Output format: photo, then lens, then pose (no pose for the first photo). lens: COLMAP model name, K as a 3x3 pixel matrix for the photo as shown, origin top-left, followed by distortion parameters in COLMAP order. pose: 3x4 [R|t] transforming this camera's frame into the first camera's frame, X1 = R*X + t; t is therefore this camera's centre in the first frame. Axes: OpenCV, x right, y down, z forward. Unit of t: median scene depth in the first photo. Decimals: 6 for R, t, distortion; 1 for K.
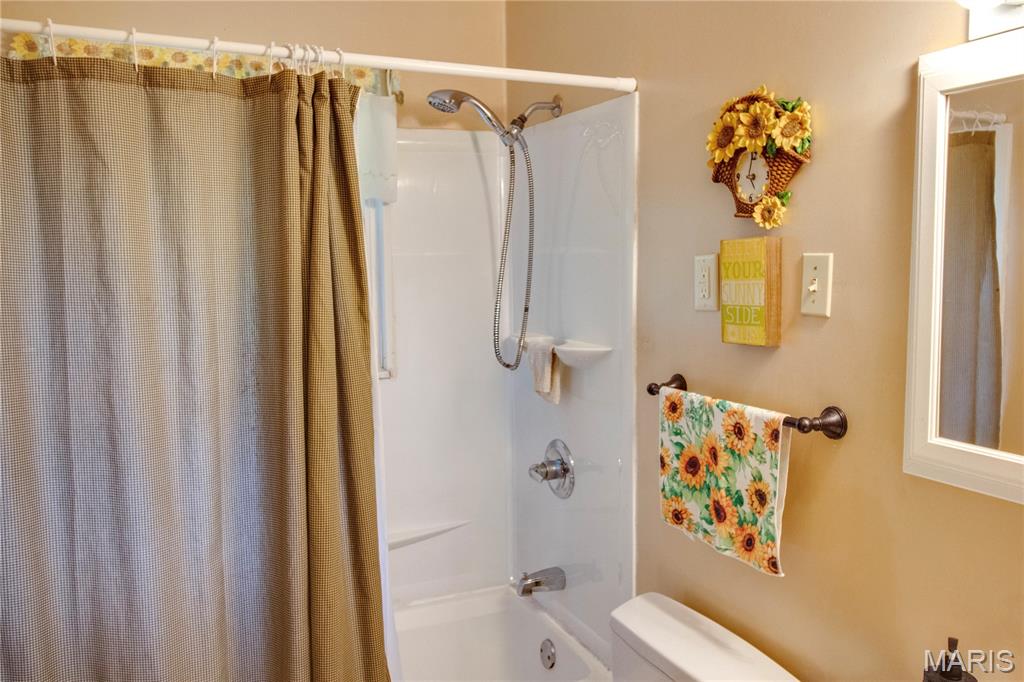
lens RADIAL K [[794.3, 0, 509.1], [0, 794.3, 329.8], [0, 0, 1]] dist [0.007178, -0.002634]
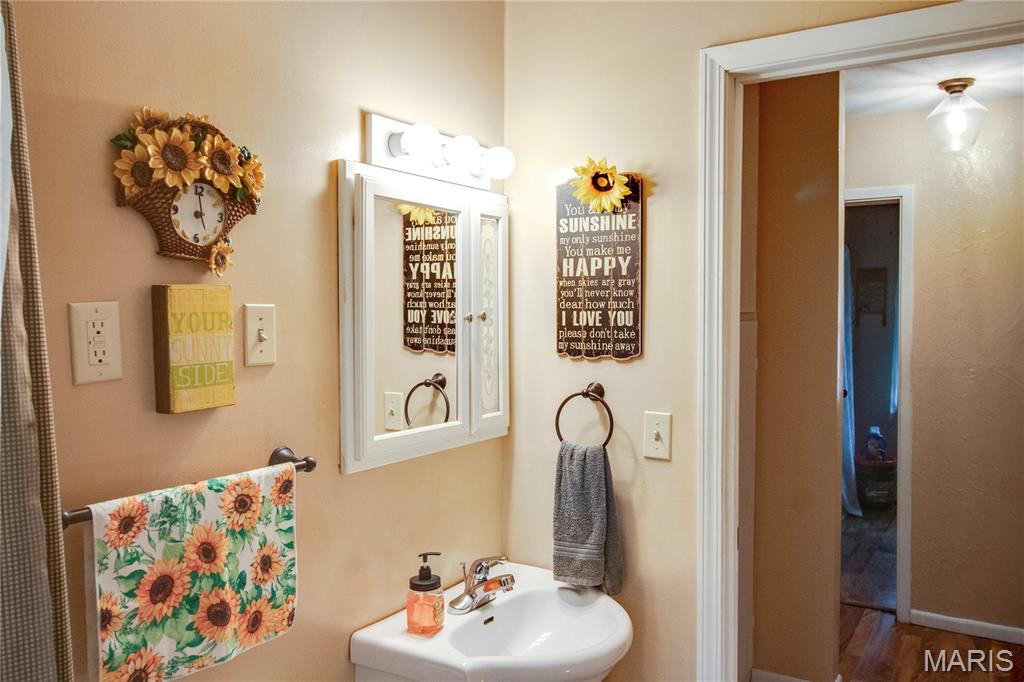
lens RADIAL K [[794.3, 0, 509.1], [0, 794.3, 329.8], [0, 0, 1]] dist [0.007178, -0.002634]
pose [[-0.537443, -0.012567, 0.843207, -0.590614], [0.077565, 0.994914, 0.064267, -0.094829], [-0.839726, 0.099944, -0.533734, 1.164833]]
